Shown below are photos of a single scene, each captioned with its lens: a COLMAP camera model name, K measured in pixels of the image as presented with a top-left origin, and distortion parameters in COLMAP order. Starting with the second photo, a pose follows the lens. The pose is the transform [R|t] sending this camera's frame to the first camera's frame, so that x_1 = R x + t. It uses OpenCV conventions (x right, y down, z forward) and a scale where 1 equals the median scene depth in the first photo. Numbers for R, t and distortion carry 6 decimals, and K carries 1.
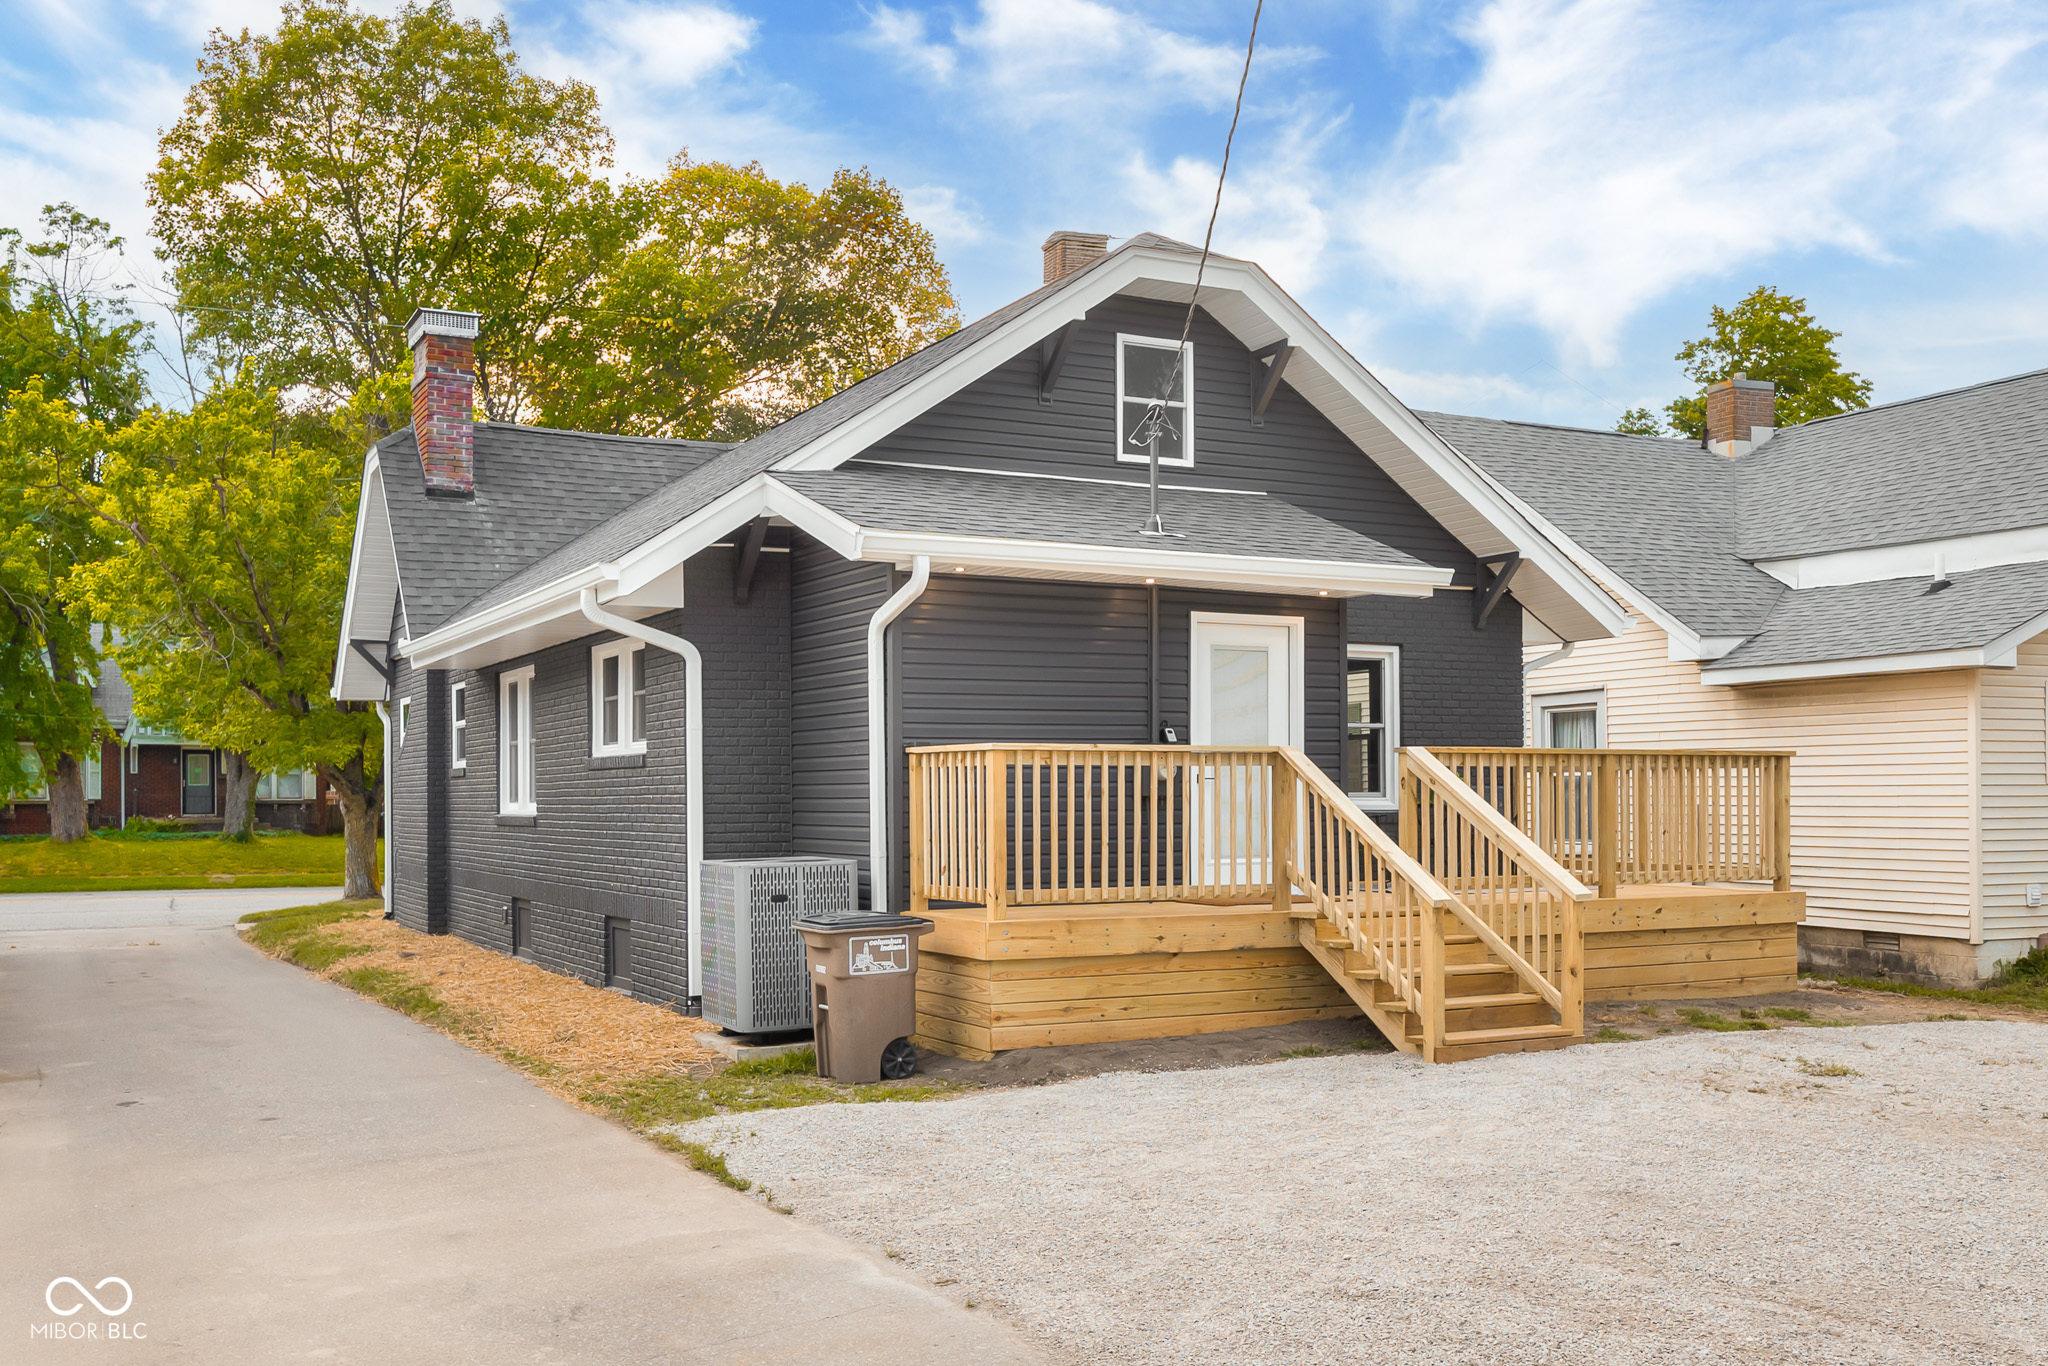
lens RADIAL K [[1828.1, 0, 927.2], [0, 1828.1, 772.5], [0, 0, 1]] dist [-0.000082, -0.003119]
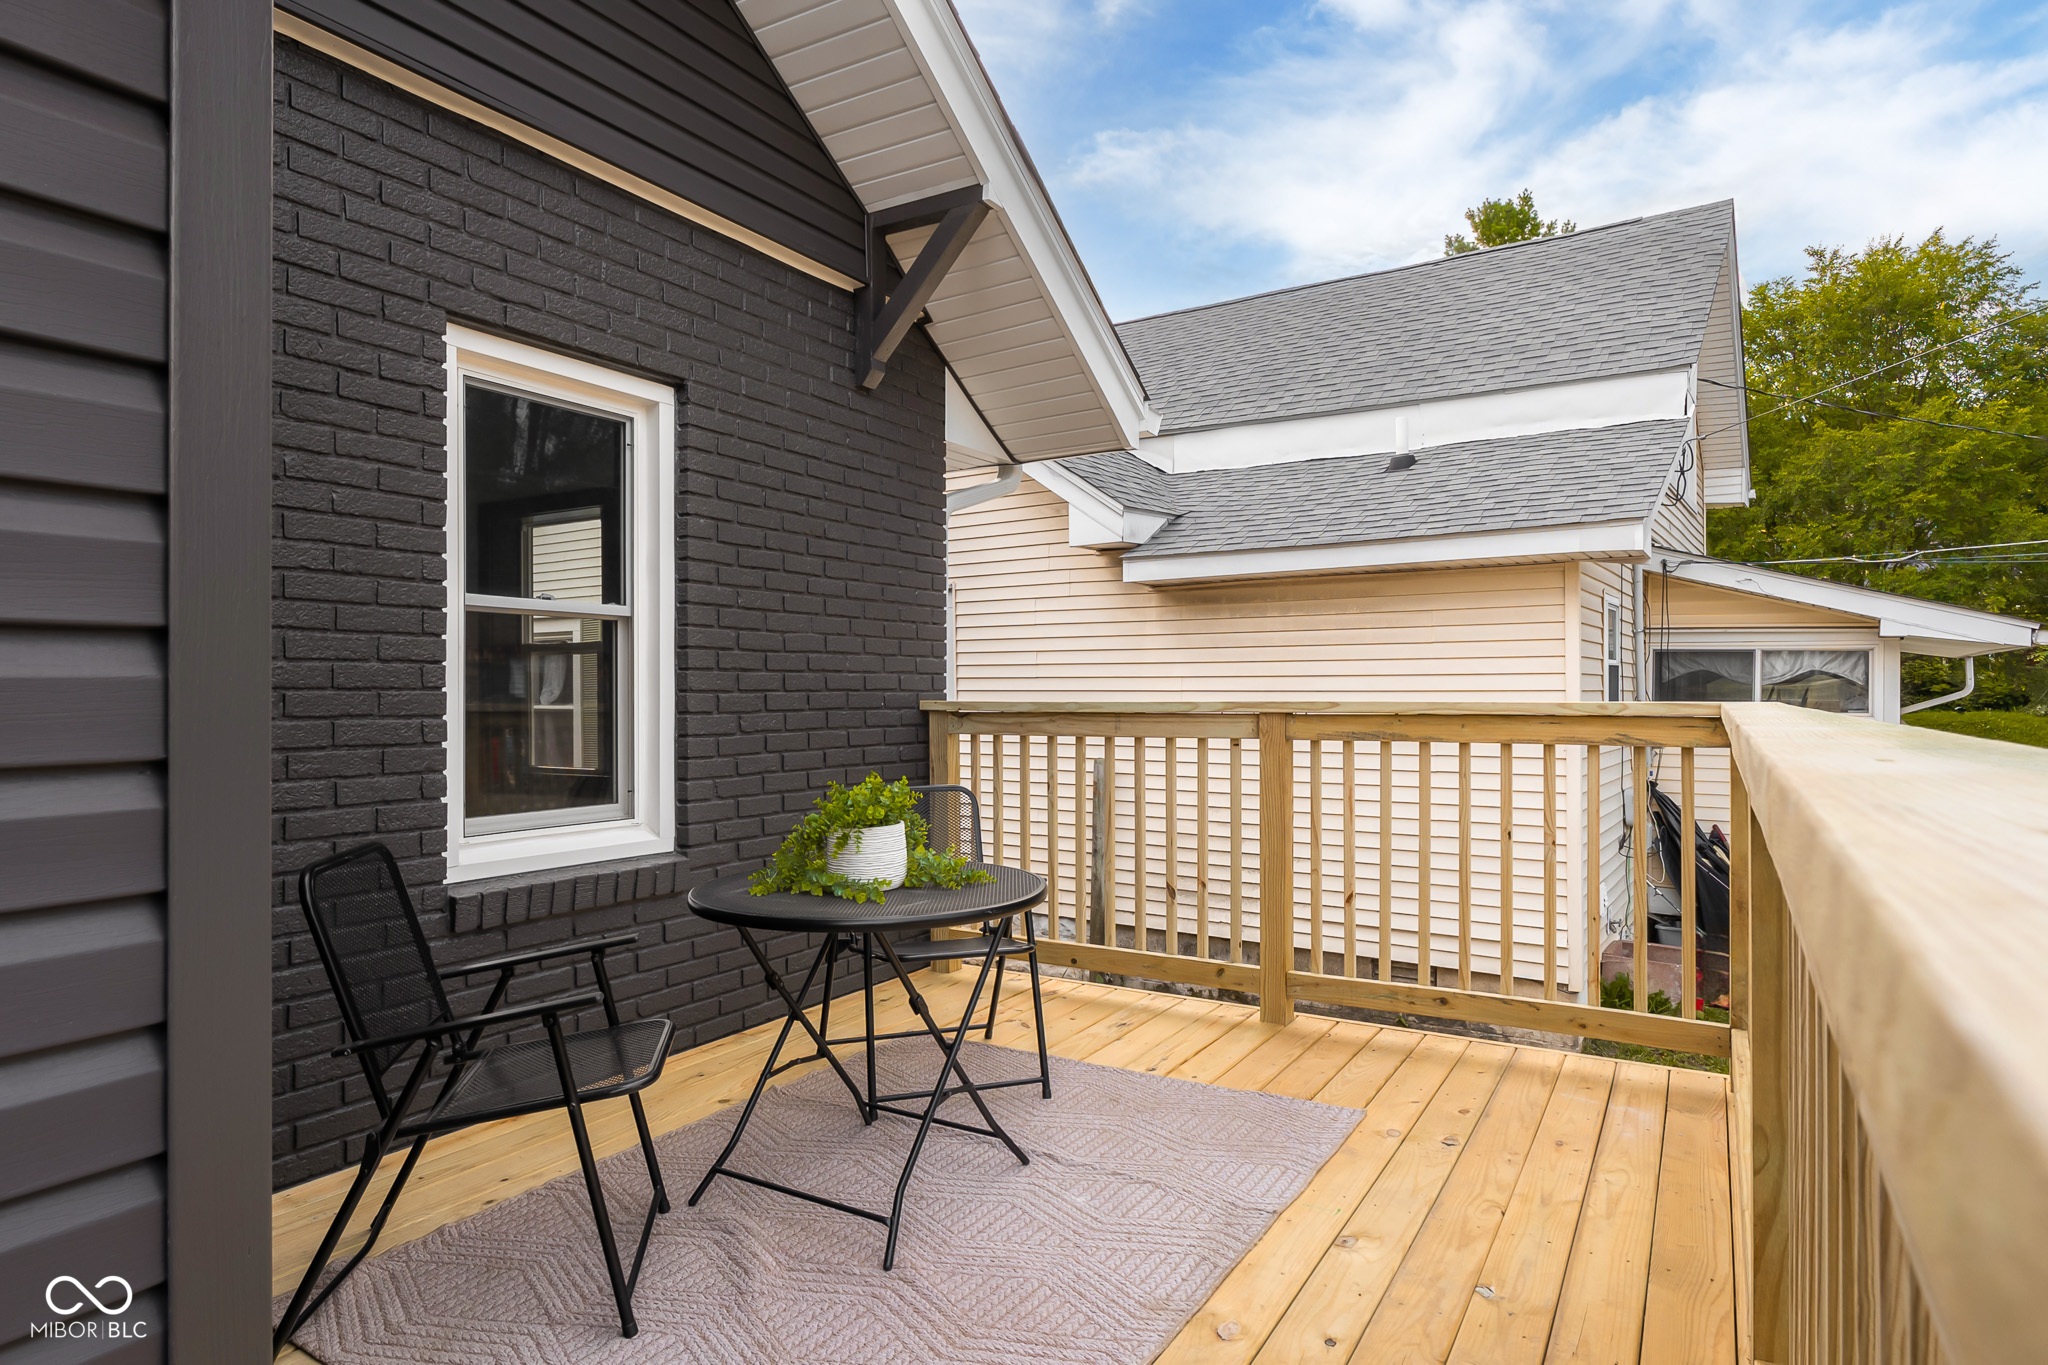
lens RADIAL K [[1156.0, 0, 1024.0], [0, 1156.0, 682.5], [0, 0, 1]] dist [-0.017578, -0.000186]
pose [[0.842304, 0.006319, 0.538966, 0.219959], [-0.008023, 0.999967, 0.000816, -0.014636], [-0.538943, -0.005011, 0.842327, 0.874004]]
